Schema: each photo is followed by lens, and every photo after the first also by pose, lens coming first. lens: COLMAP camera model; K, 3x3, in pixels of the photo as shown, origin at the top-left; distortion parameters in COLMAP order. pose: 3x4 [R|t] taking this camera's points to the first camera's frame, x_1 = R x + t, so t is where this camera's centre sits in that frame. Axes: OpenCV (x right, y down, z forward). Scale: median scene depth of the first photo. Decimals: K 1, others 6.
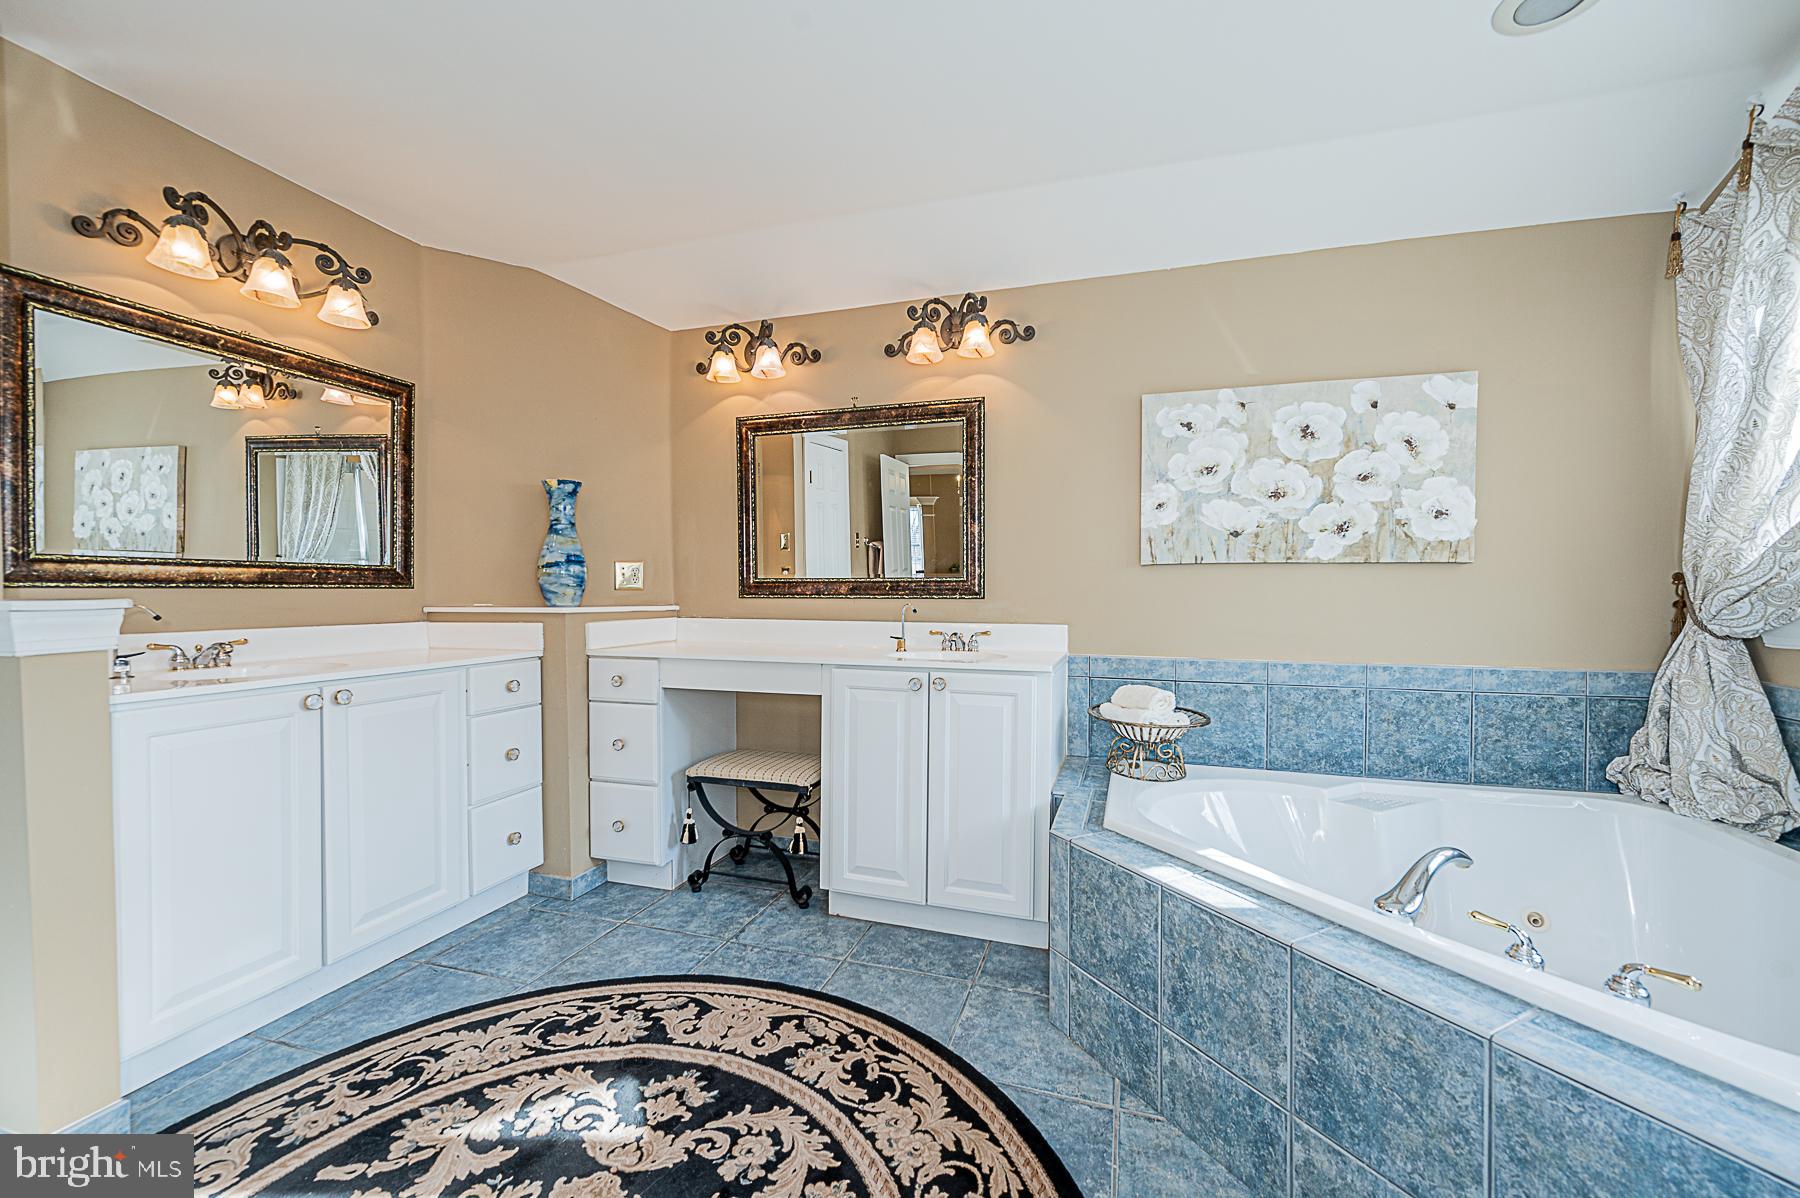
lens RADIAL K [[723.5, 0, 900.0], [0, 723.5, 599.0], [0, 0, 1]] dist [-0.001193, -0.000265]
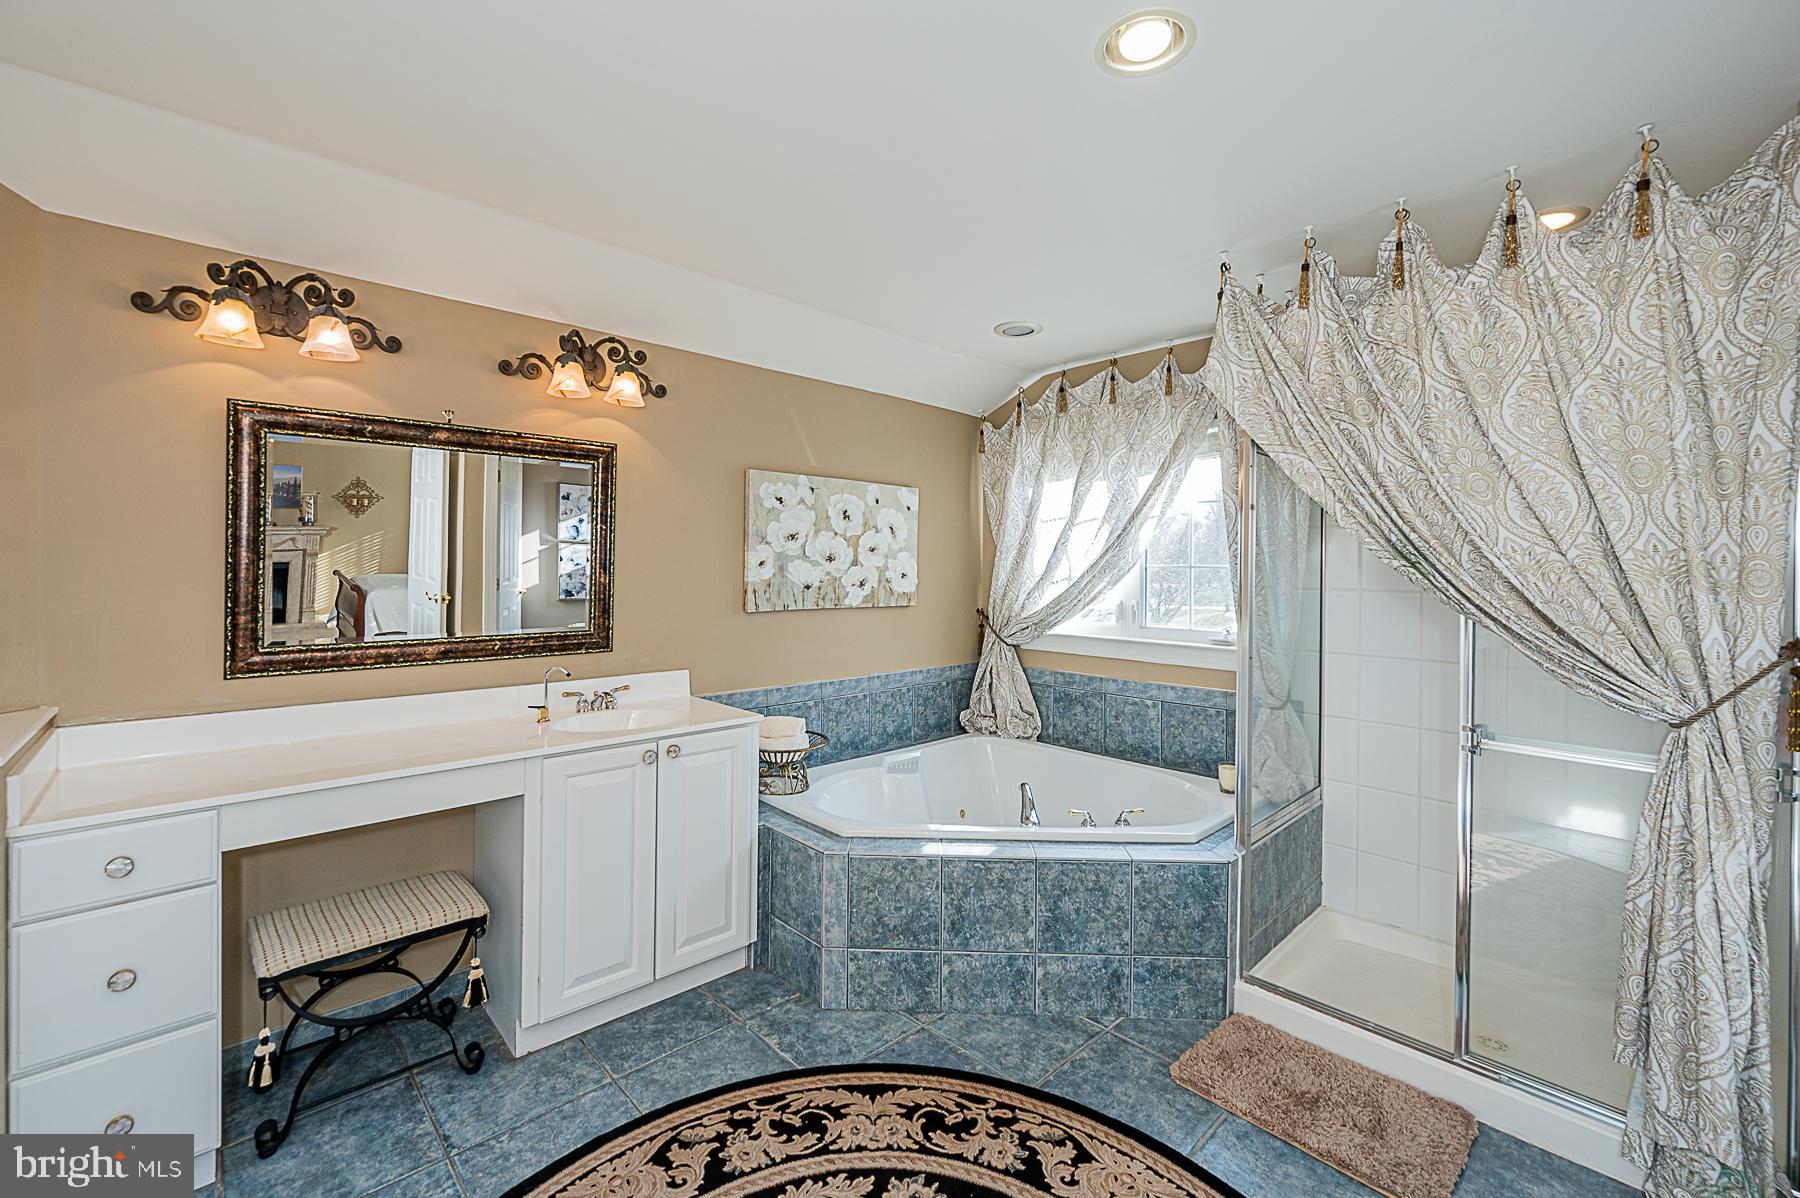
lens RADIAL K [[748.1, 0, 904.6], [0, 748.1, 560.7], [0, 0, 1]] dist [-0.000540, -0.000210]
pose [[0.482894, 0.009672, 0.875626, -0.730812], [0.001469, 0.999929, -0.011855, -0.139880], [-0.875678, 0.007011, 0.482845, 0.224119]]
